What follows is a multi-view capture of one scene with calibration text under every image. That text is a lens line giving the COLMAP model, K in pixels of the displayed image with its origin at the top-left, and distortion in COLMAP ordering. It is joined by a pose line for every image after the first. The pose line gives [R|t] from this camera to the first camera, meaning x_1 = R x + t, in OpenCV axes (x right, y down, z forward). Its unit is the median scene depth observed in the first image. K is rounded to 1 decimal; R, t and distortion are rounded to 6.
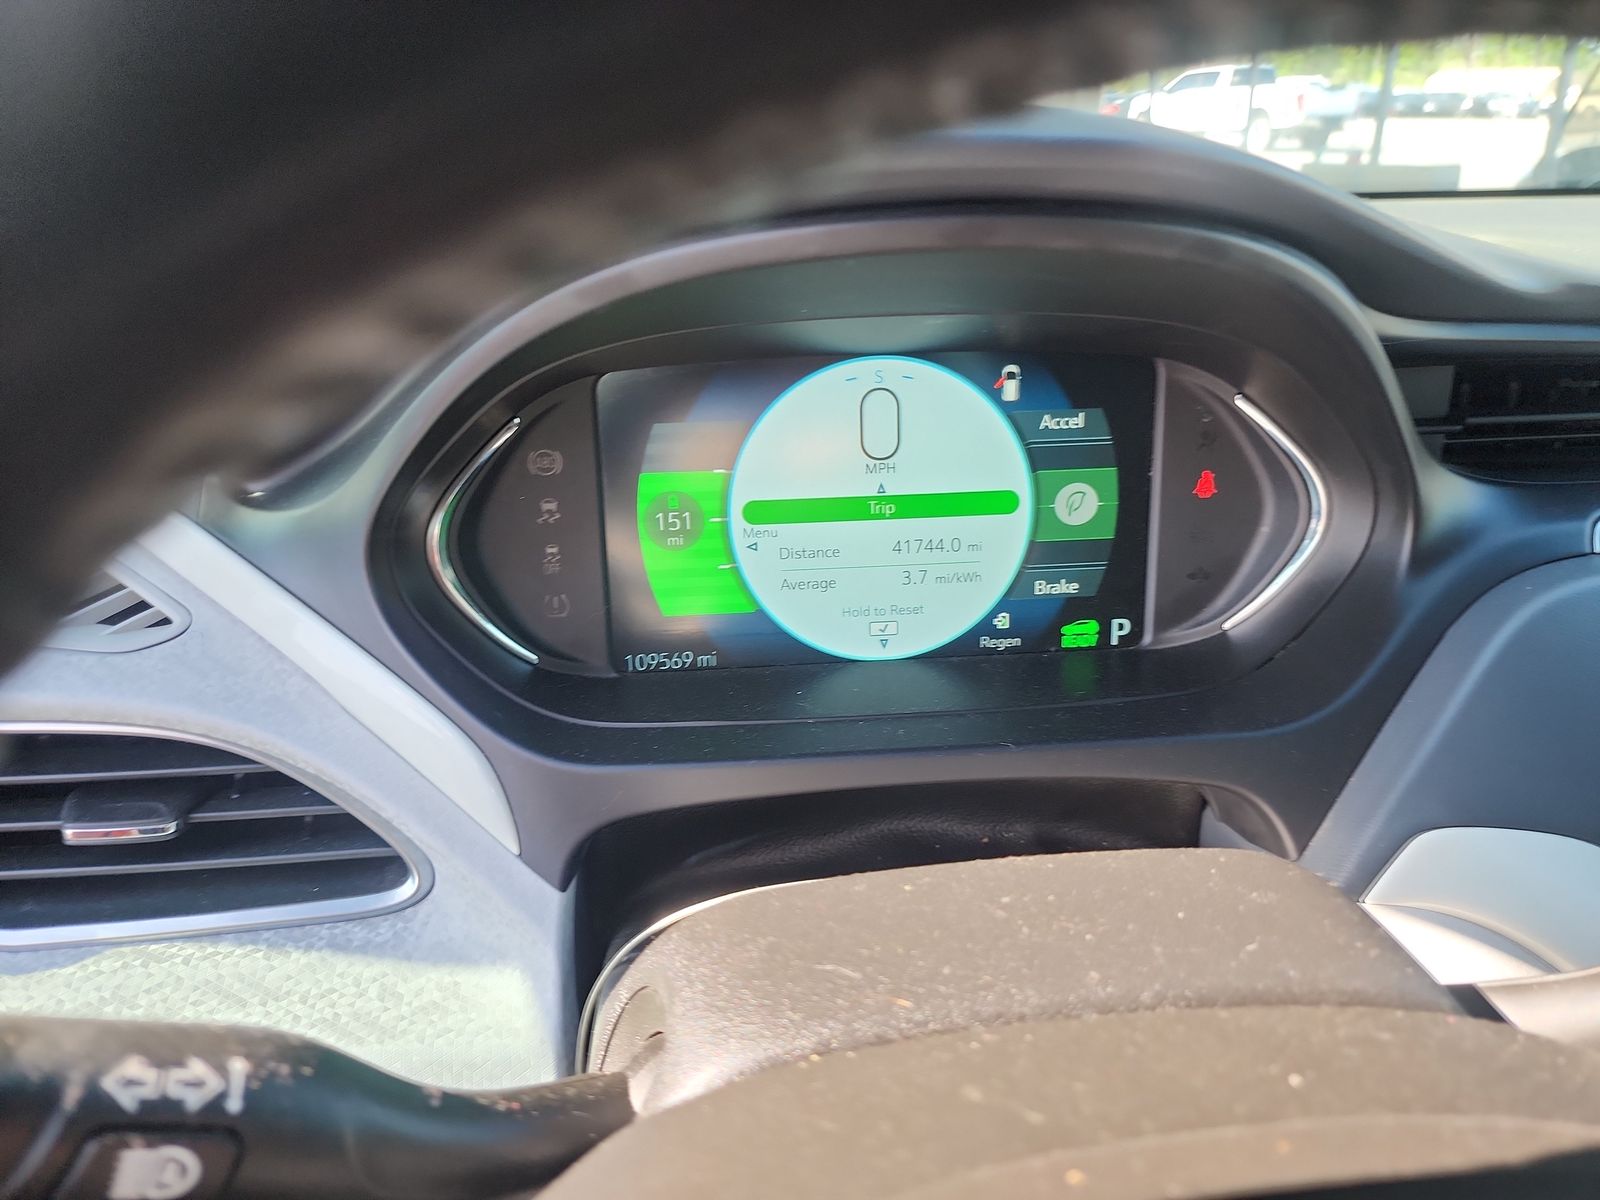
lens RADIAL K [[1094.5, 0, 841.9], [0, 1094.5, 592.9], [0, 0, 1]] dist [0.057731, -0.001475]
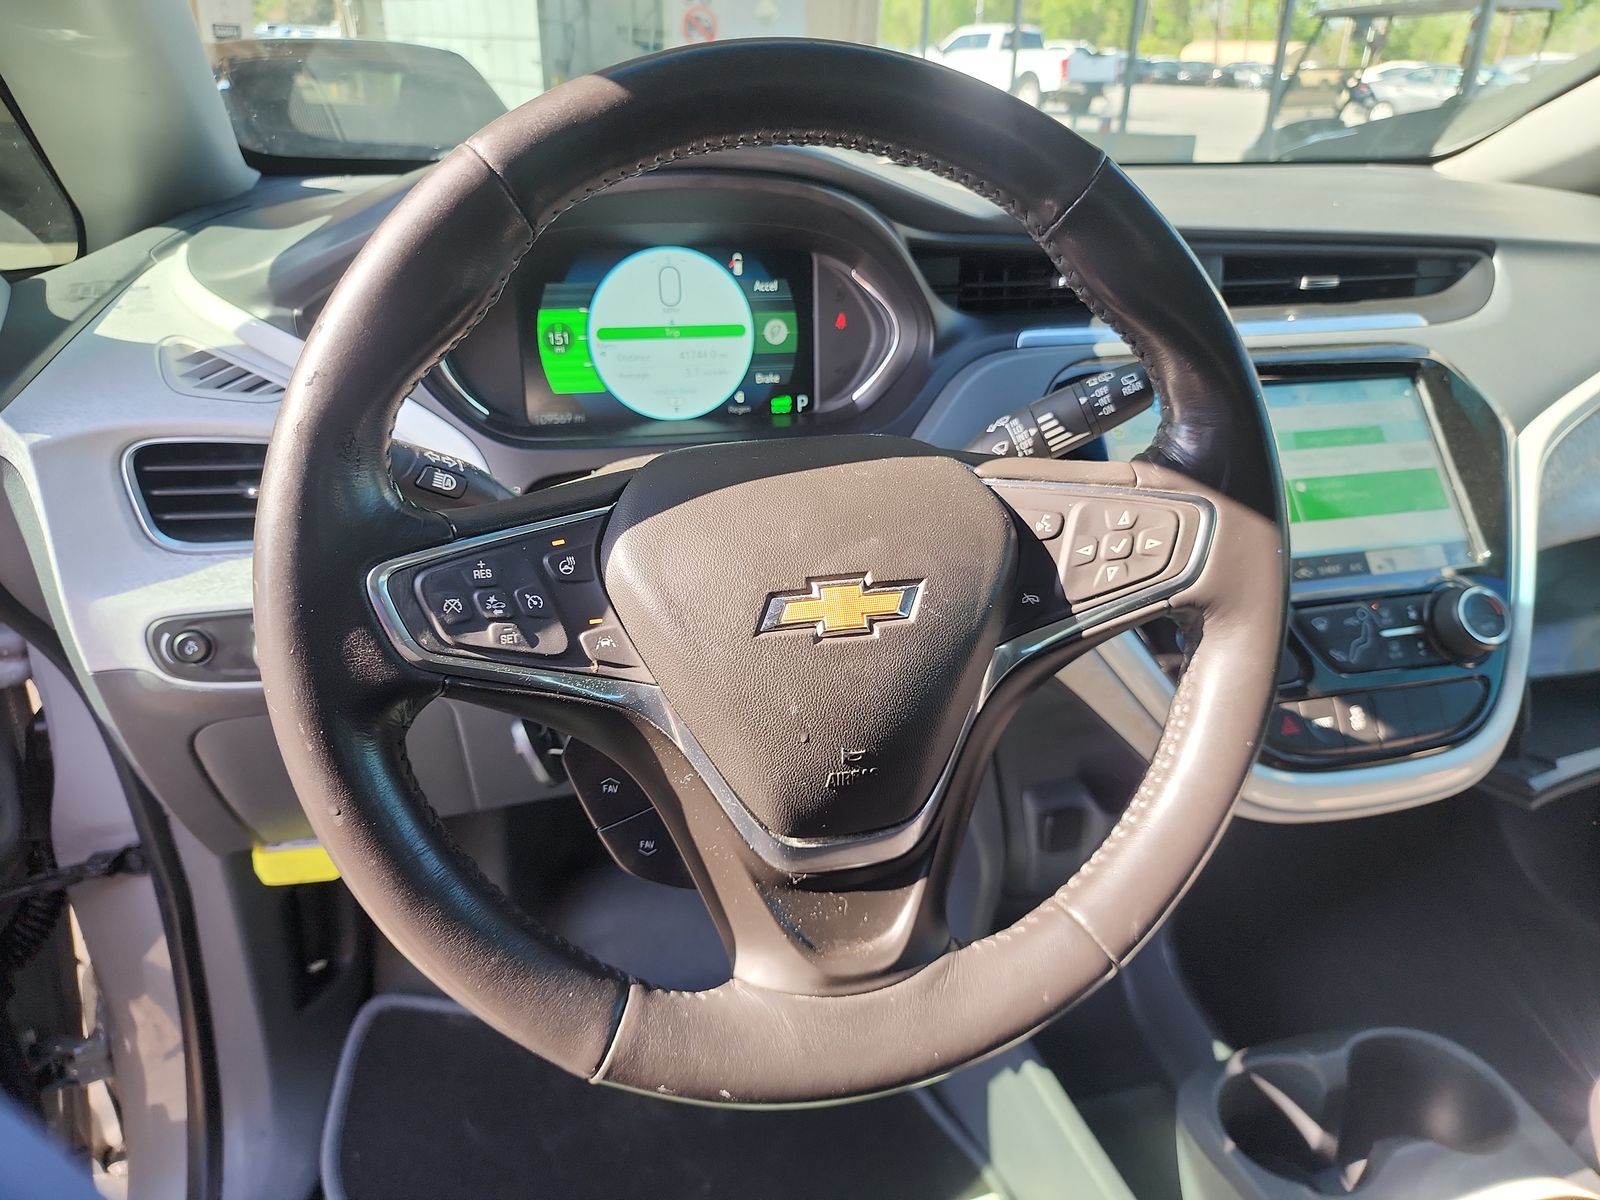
lens RADIAL K [[1072.1, 0, 800.0], [0, 1072.1, 600.0], [0, 0, 1]] dist [0.111033, -0.091357]
pose [[0.989267, -0.039831, 0.140584, -0.024639], [0.033395, 0.998296, 0.047842, 0.295111], [-0.142250, -0.042634, 0.988912, -0.870256]]
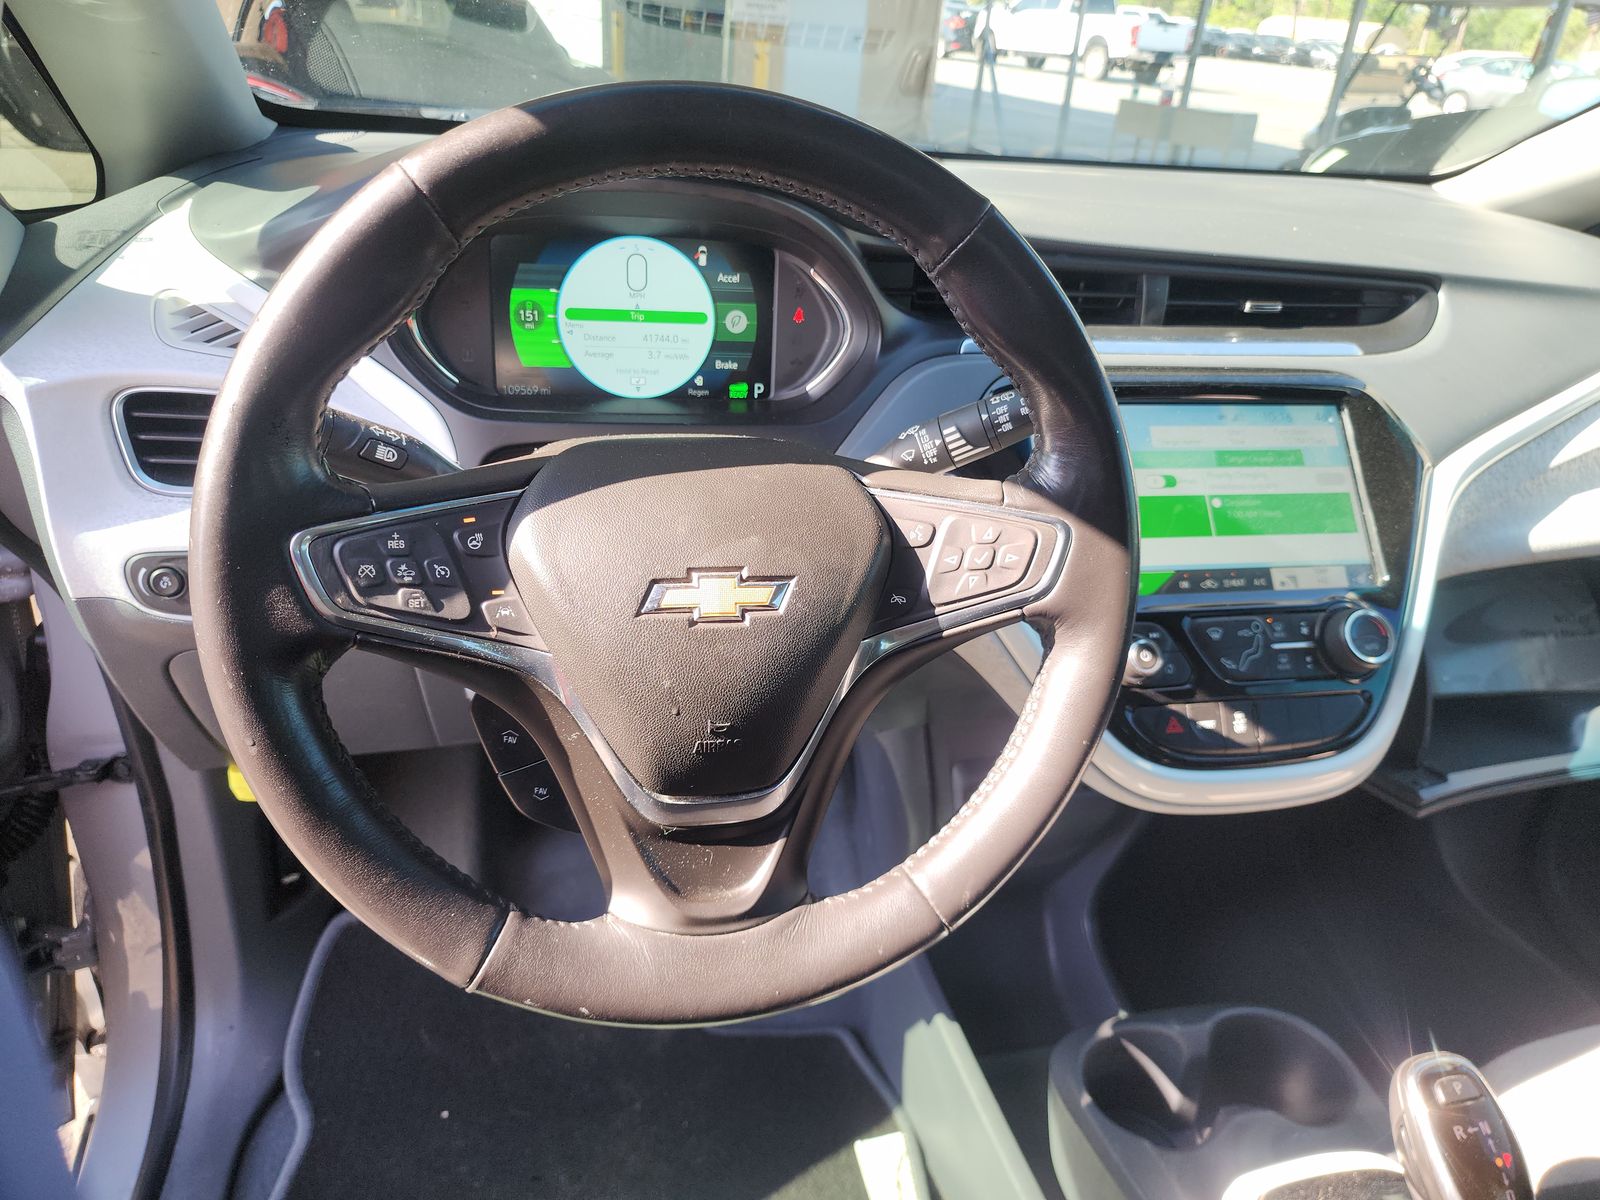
lens RADIAL K [[1066.7, 0, 804.0], [0, 1066.7, 603.2], [0, 0, 1]] dist [0.104022, -0.072404]
pose [[0.992151, 0.025874, 0.122337, 0.110861], [-0.036867, 0.995397, 0.088460, 0.254869], [-0.119485, -0.092275, 0.988539, -1.010677]]
